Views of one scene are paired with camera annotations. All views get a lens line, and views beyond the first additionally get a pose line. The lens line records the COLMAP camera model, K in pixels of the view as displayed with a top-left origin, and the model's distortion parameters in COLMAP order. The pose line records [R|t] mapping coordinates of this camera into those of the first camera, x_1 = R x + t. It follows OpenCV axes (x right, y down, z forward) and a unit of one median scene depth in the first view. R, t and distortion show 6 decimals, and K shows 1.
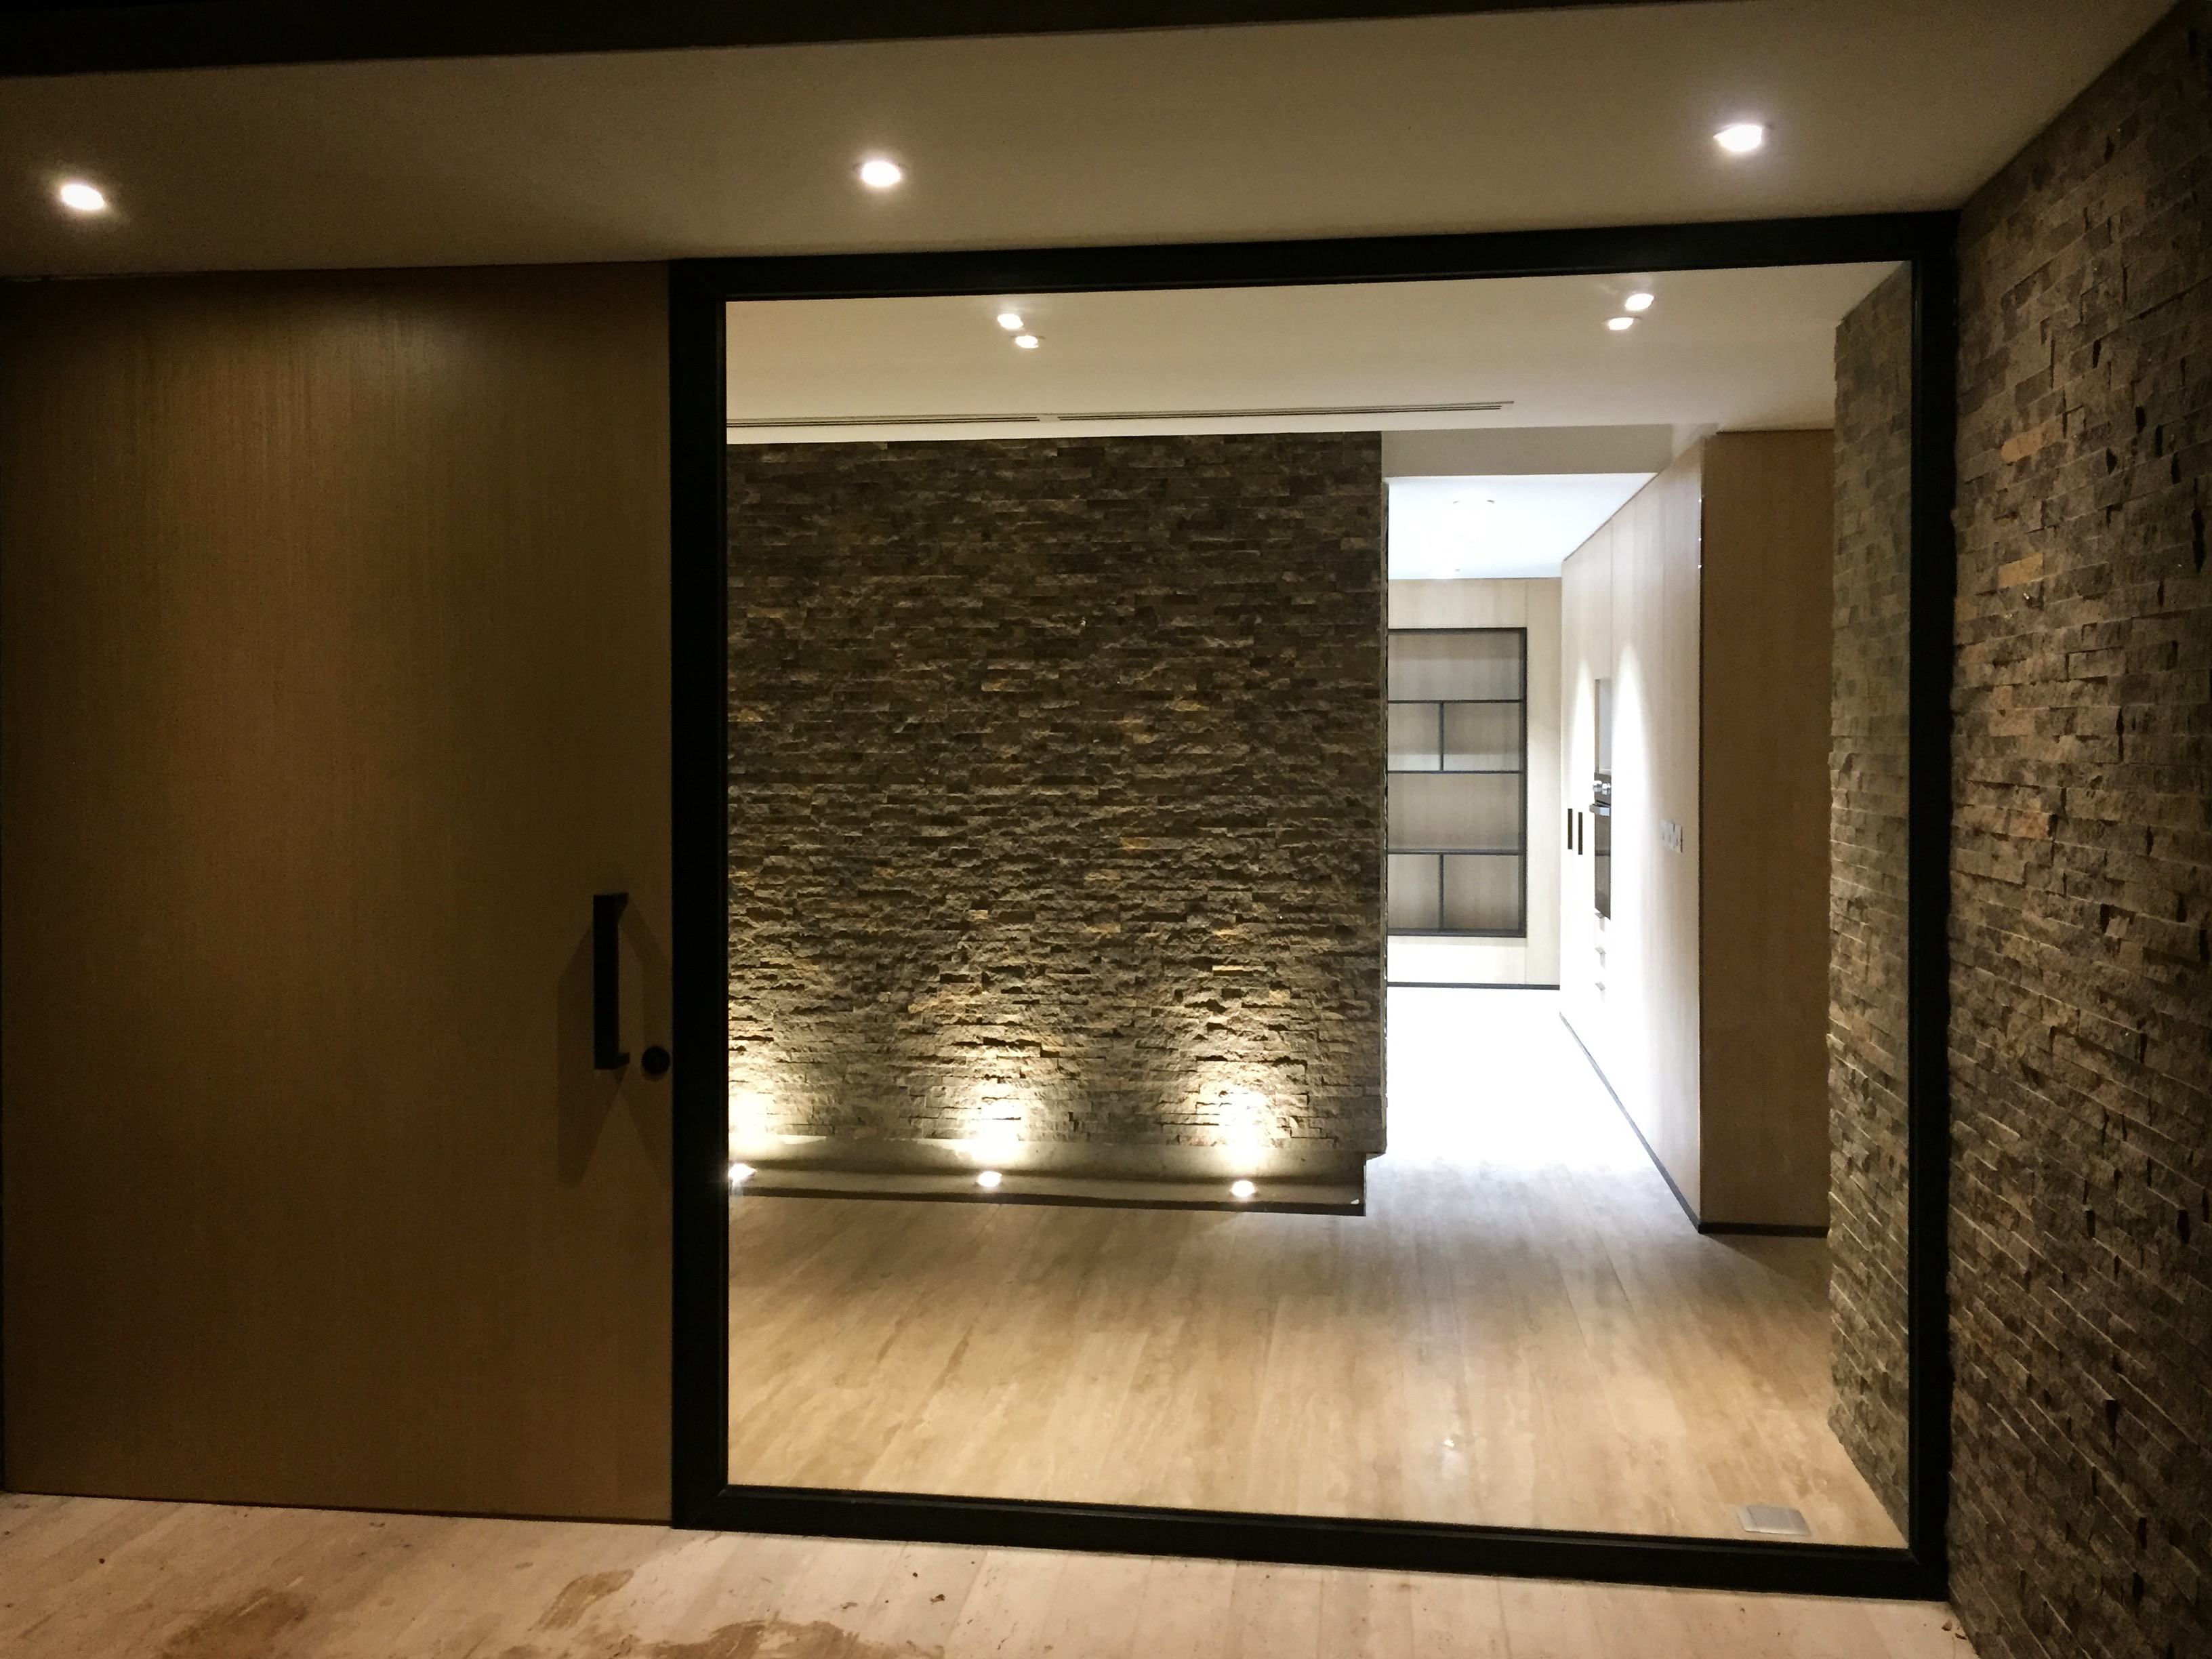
lens RADIAL K [[1961.8, 0, 1111.5], [0, 1961.8, 814.3], [0, 0, 1]] dist [0.094221, -0.046611]
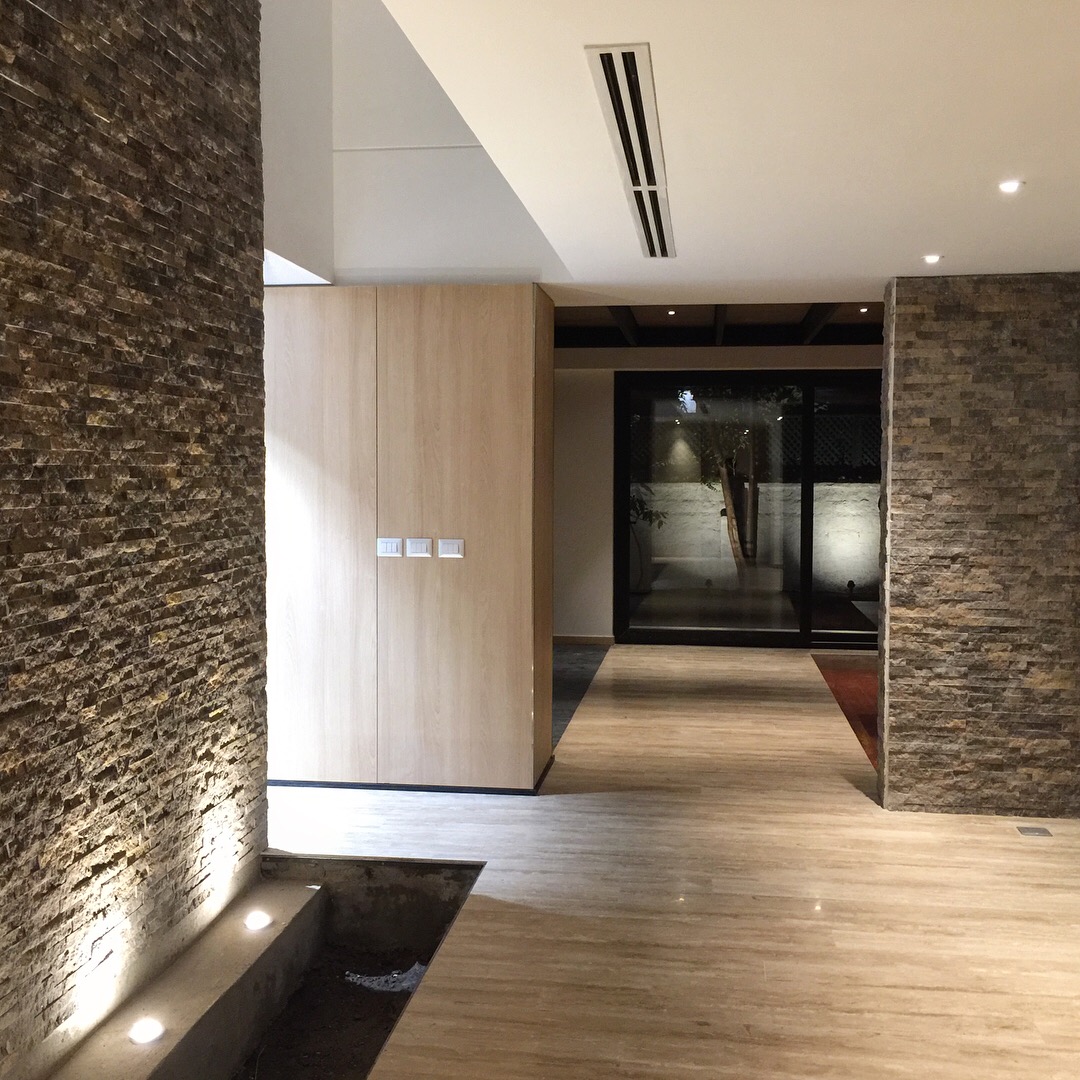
lens RADIAL K [[1254.9, 0, 543.0], [0, 1254.9, 547.3], [0, 0, 1]] dist [0.047983, 0.000000]
pose [[-0.017323, -0.063463, 0.997834, -0.574160], [0.030280, 0.997492, 0.063967, -0.041493], [-0.999391, 0.031323, -0.015358, 0.836899]]
